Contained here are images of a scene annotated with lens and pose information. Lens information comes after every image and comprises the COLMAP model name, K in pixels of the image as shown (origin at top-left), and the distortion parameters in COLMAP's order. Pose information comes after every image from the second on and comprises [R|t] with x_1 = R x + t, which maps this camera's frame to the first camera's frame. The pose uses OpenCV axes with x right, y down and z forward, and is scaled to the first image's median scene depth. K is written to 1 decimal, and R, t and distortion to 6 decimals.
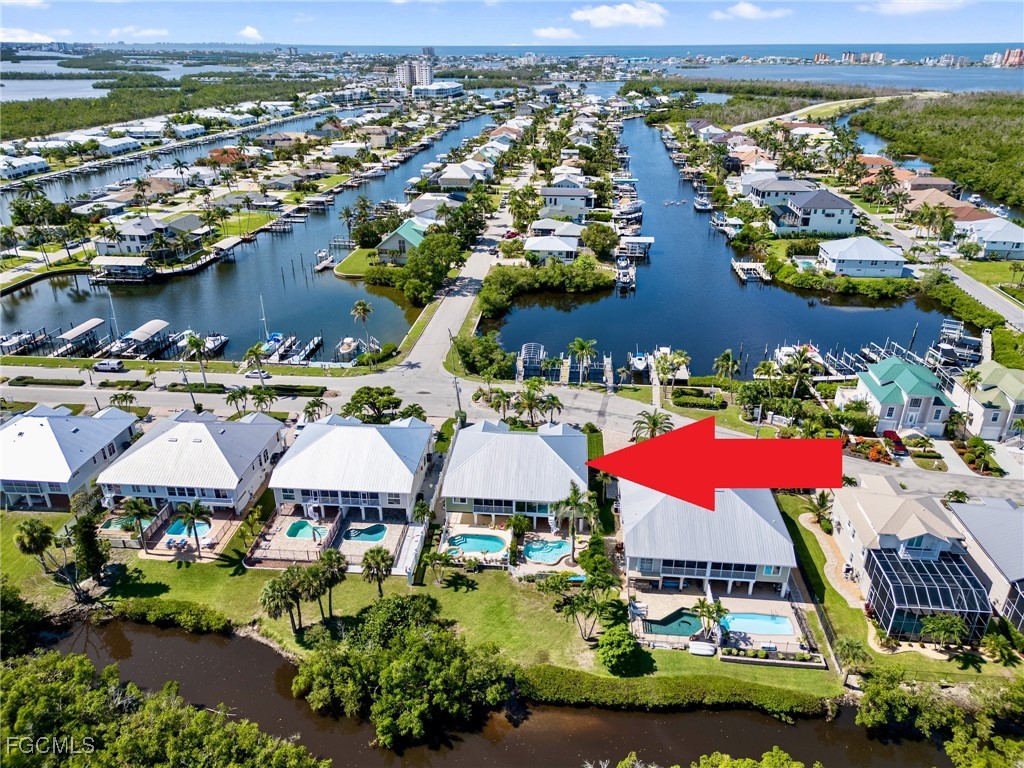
lens RADIAL K [[704.1, 0, 525.8], [0, 704.1, 385.9], [0, 0, 1]] dist [0.066205, -0.065771]
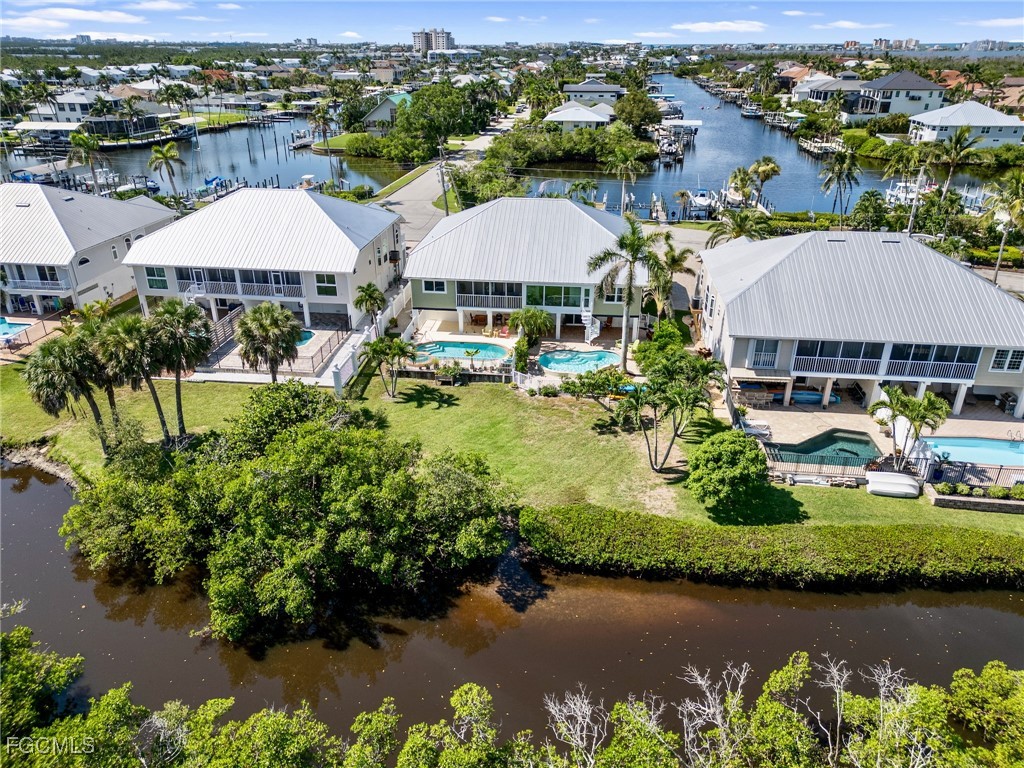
lens RADIAL K [[704.1, 0, 525.8], [0, 704.1, 385.9], [0, 0, 1]] dist [0.066205, -0.065771]
pose [[0.999645, 0.011591, -0.023985, -0.000034], [-0.011663, 0.999928, -0.002851, 0.280986], [0.023950, 0.003129, 0.999708, 0.453201]]
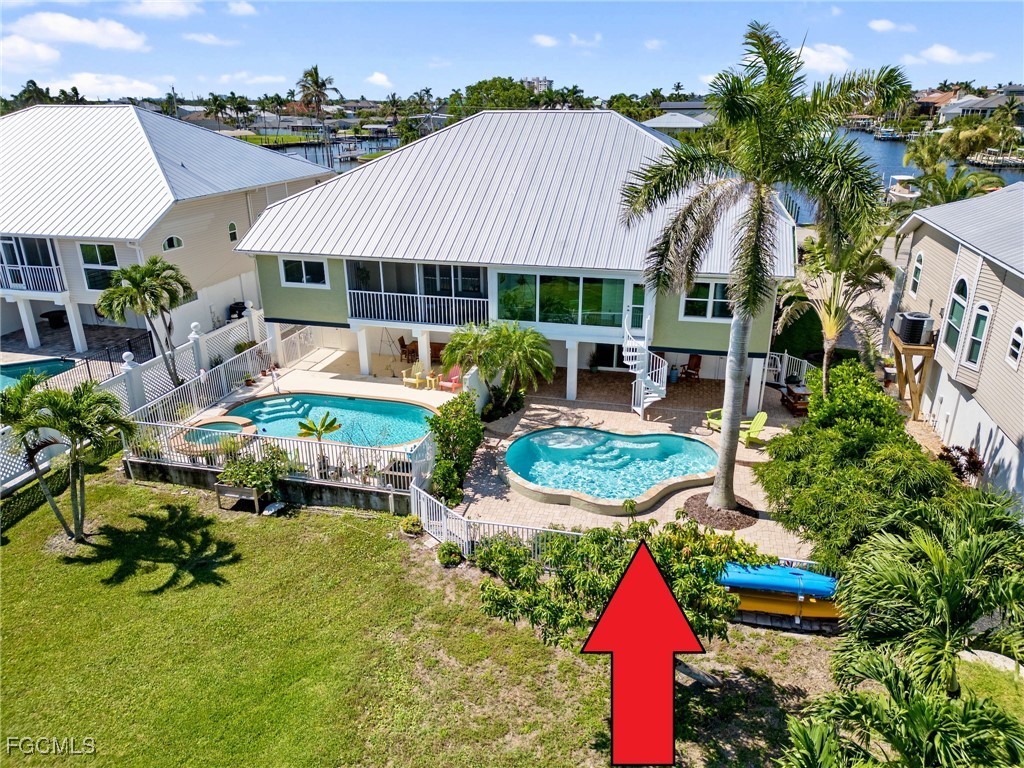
lens RADIAL K [[715.2, 0, 512.0], [0, 715.2, 384.0], [0, 0, 1]] dist [0.069764, -0.060912]
pose [[0.984267, 0.054709, -0.168001, 0.041010], [-0.066744, 0.995529, -0.066841, 0.248125], [0.163593, 0.077003, 0.983518, 0.838081]]
